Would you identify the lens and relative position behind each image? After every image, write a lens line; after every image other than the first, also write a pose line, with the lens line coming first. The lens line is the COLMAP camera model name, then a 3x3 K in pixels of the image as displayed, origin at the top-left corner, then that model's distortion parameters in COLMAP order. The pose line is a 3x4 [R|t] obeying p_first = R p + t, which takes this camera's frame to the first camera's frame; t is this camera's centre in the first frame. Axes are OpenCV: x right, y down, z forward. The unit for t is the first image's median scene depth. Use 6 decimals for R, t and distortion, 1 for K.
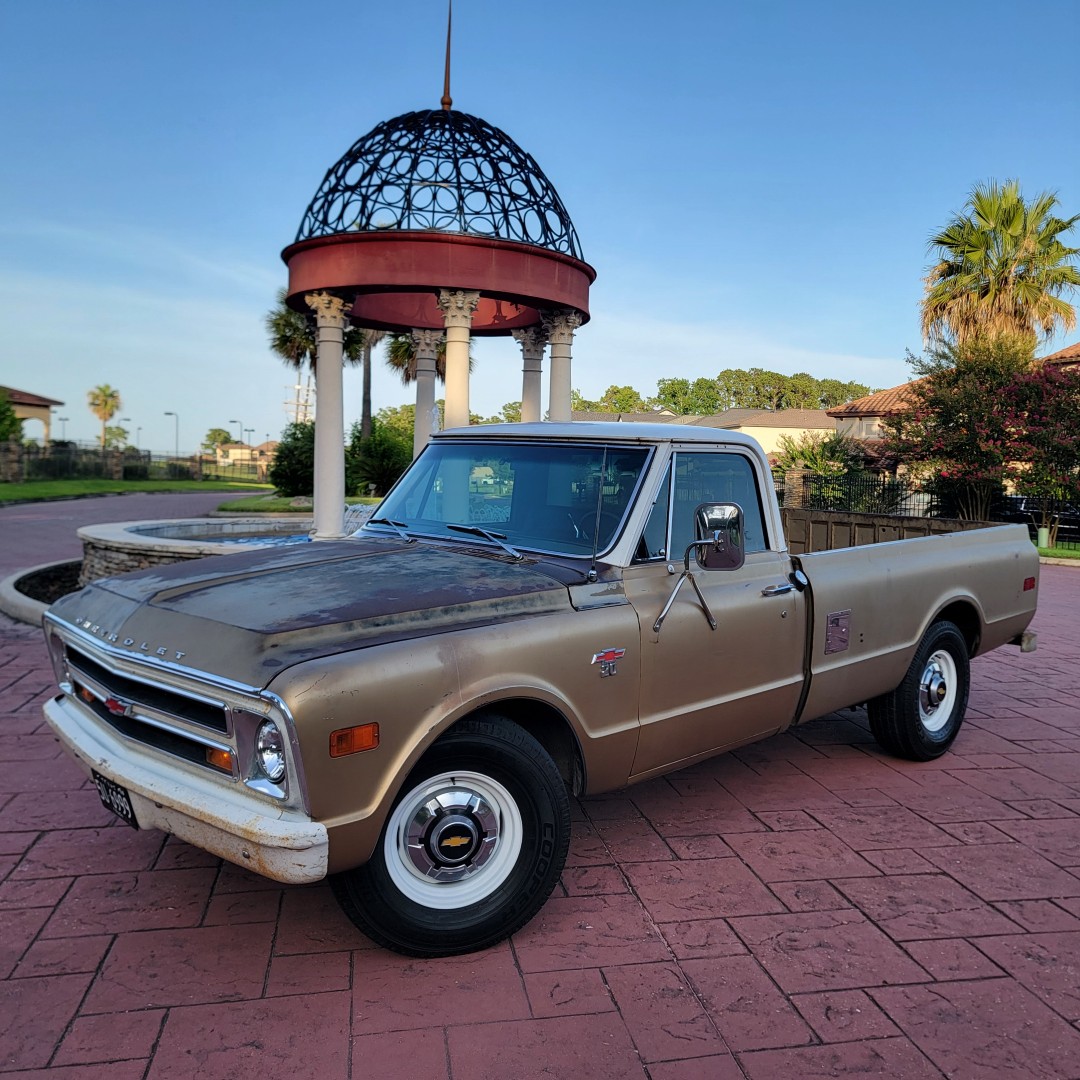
lens RADIAL K [[1007.7, 0, 558.0], [0, 1007.7, 554.4], [0, 0, 1]] dist [0.037027, 0.000000]
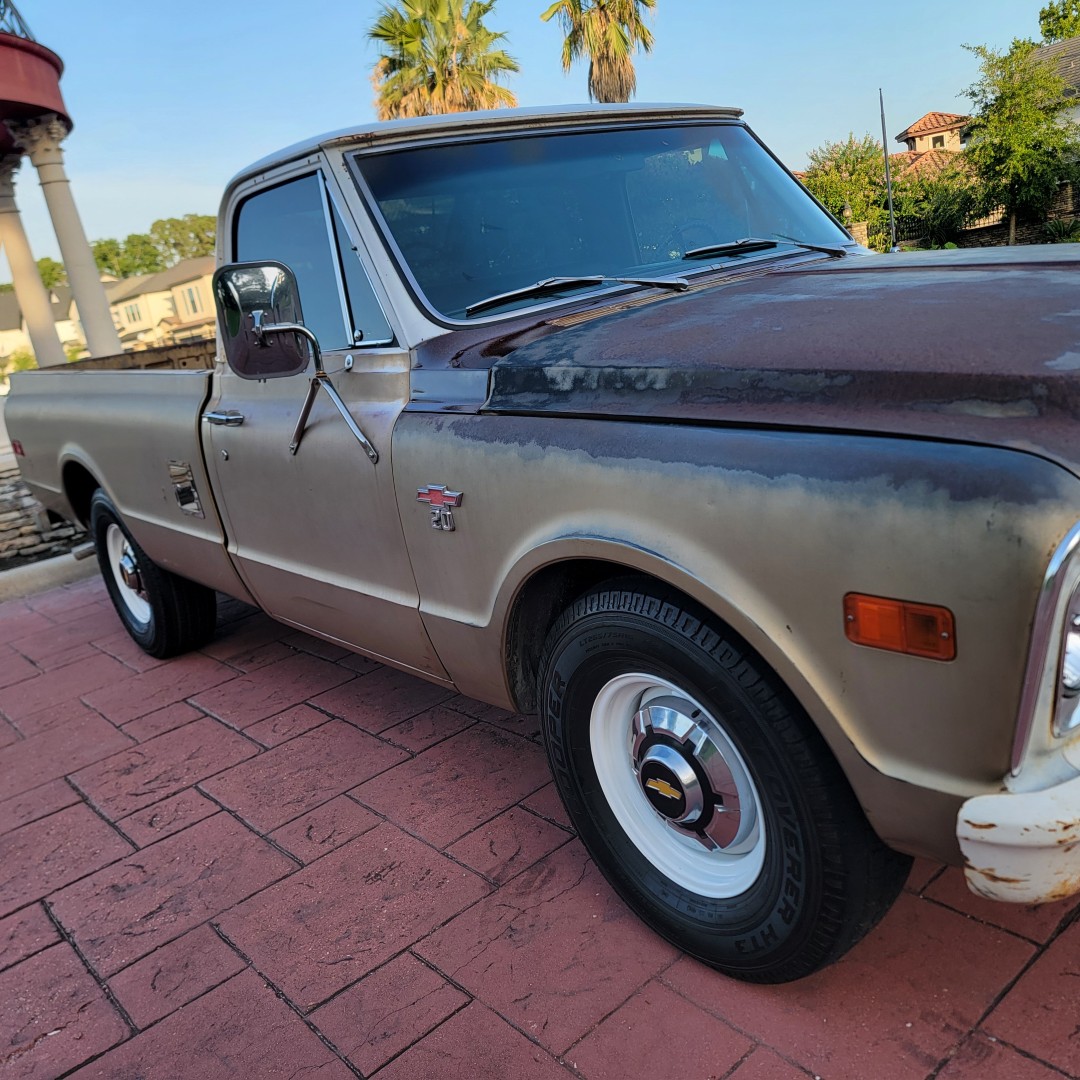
lens RADIAL K [[1007.7, 0, 554.9], [0, 1007.7, 550.1], [0, 0, 1]] dist [0.037027, 0.000000]
pose [[0.853495, -0.299883, 0.426165, -0.035495], [0.234837, 0.951411, 0.199173, 0.003320], [-0.465186, -0.069914, 0.882448, 0.042031]]
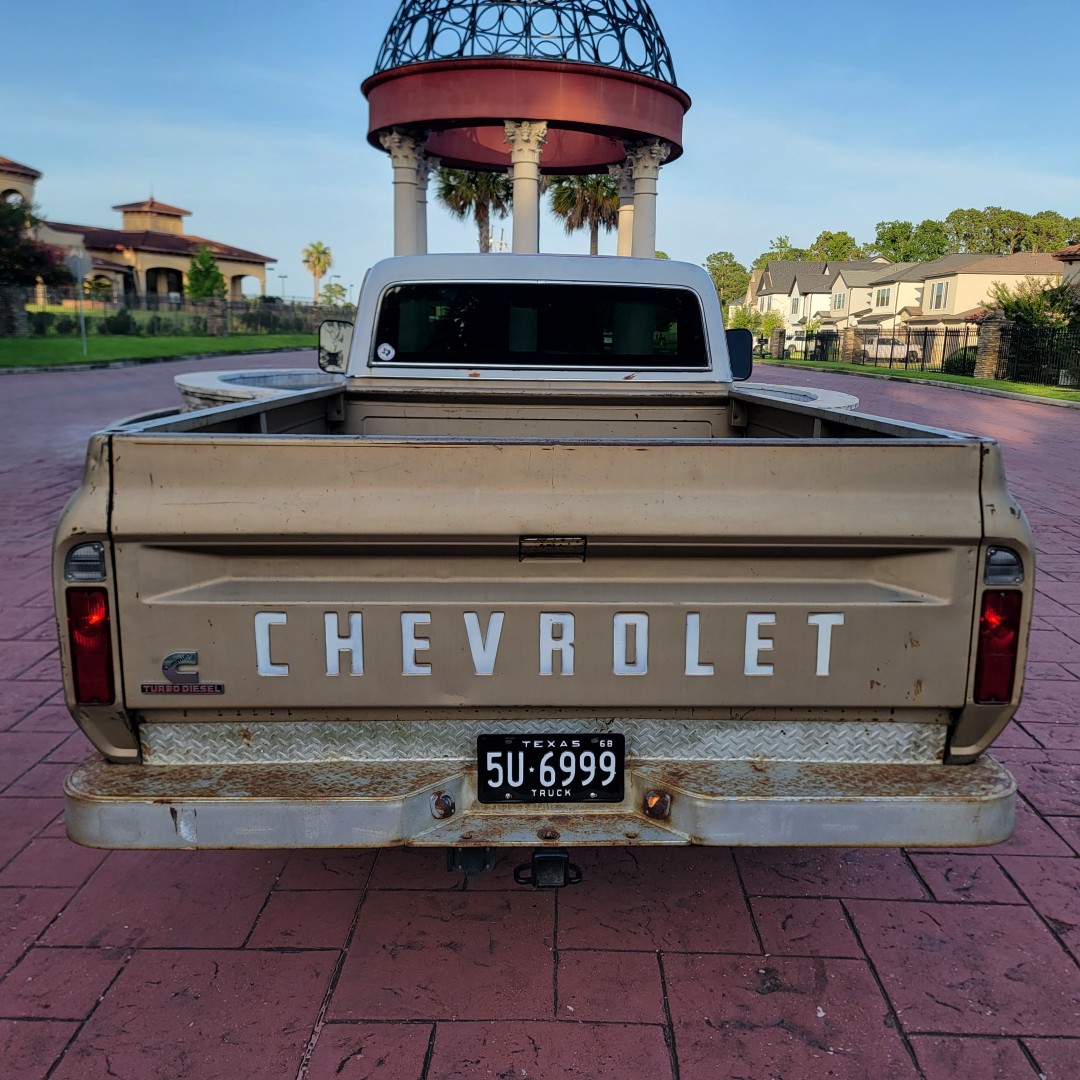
lens RADIAL K [[1007.7, 0, 552.1], [0, 1007.7, 558.9], [0, 0, 1]] dist [0.037027, 0.000000]
pose [[0.978599, 0.045411, -0.200703, 0.049015], [-0.016353, 0.989424, 0.144130, 0.002216], [0.205126, -0.137763, 0.968992, 0.010928]]
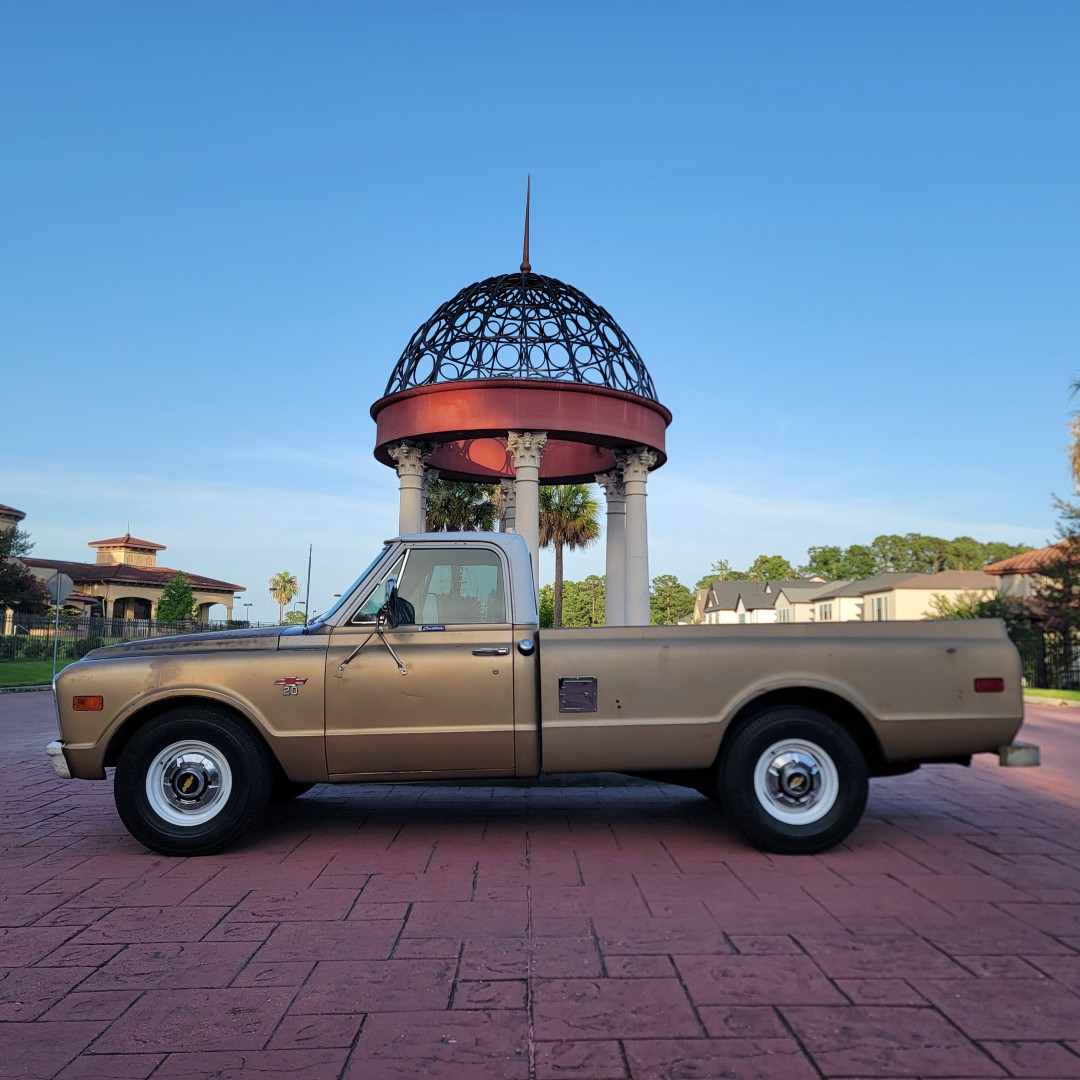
lens RADIAL K [[998.3, 0, 539.9], [0, 998.3, 545.2], [0, 0, 1]] dist [0.053664, 0.000000]
pose [[0.984948, -0.036064, -0.169047, 0.029877], [0.004591, 0.983105, -0.182984, 0.013608], [0.172790, 0.179454, 0.968473, 0.014631]]
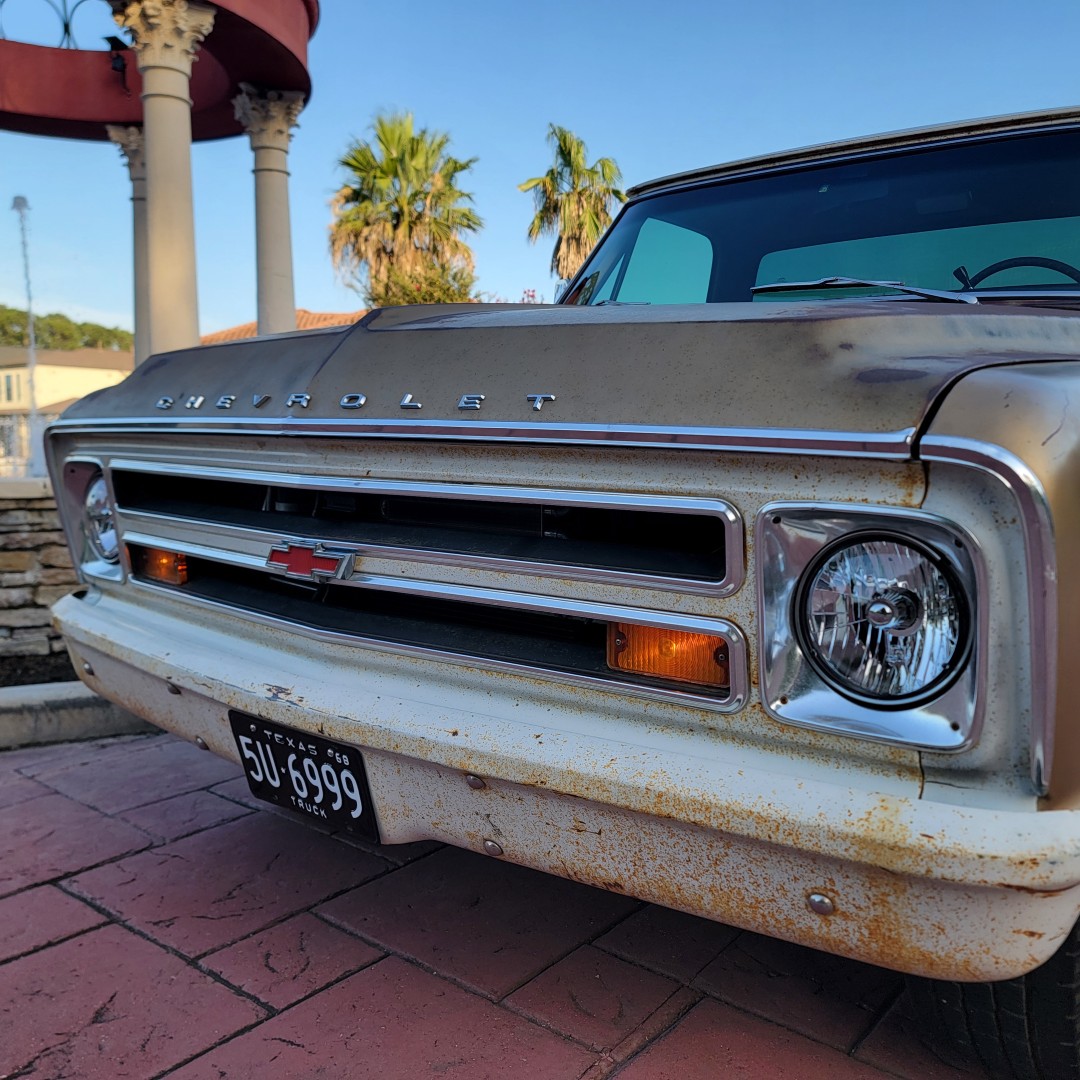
lens RADIAL K [[1007.7, 0, 559.1], [0, 1007.7, 543.0], [0, 0, 1]] dist [0.037027, 0.000000]
pose [[0.758092, -0.083189, 0.646820, -0.112204], [0.062344, 0.996533, 0.055098, 0.001352], [-0.649161, -0.001444, 0.760650, 0.169846]]
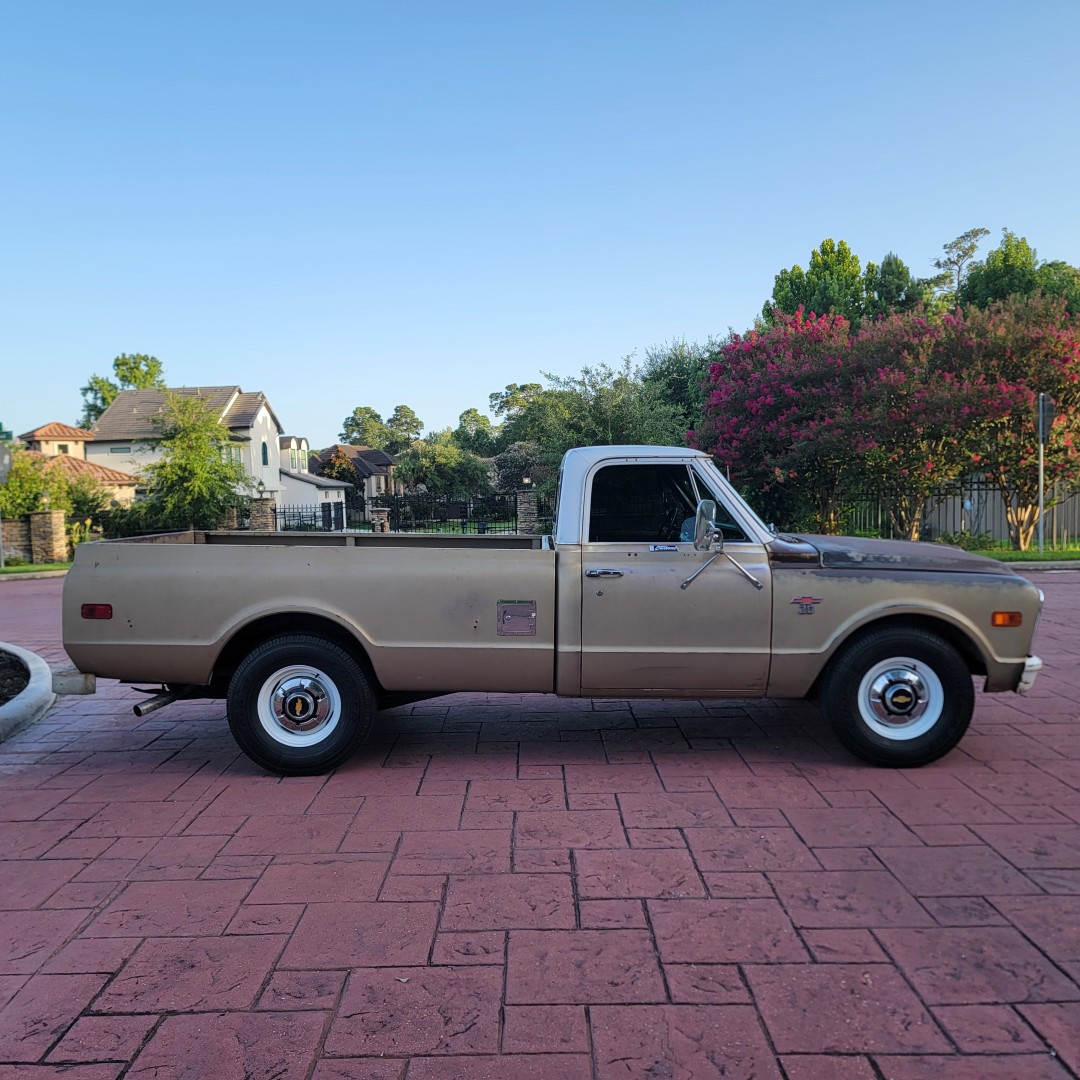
lens RADIAL K [[1007.7, 0, 544.6], [0, 1007.7, 545.6], [0, 0, 1]] dist [0.037027, 0.000000]
pose [[0.185979, -0.086088, 0.978775, -0.193477], [0.107355, 0.991971, 0.066850, -0.014526], [-0.976671, 0.092644, 0.193728, 0.117542]]
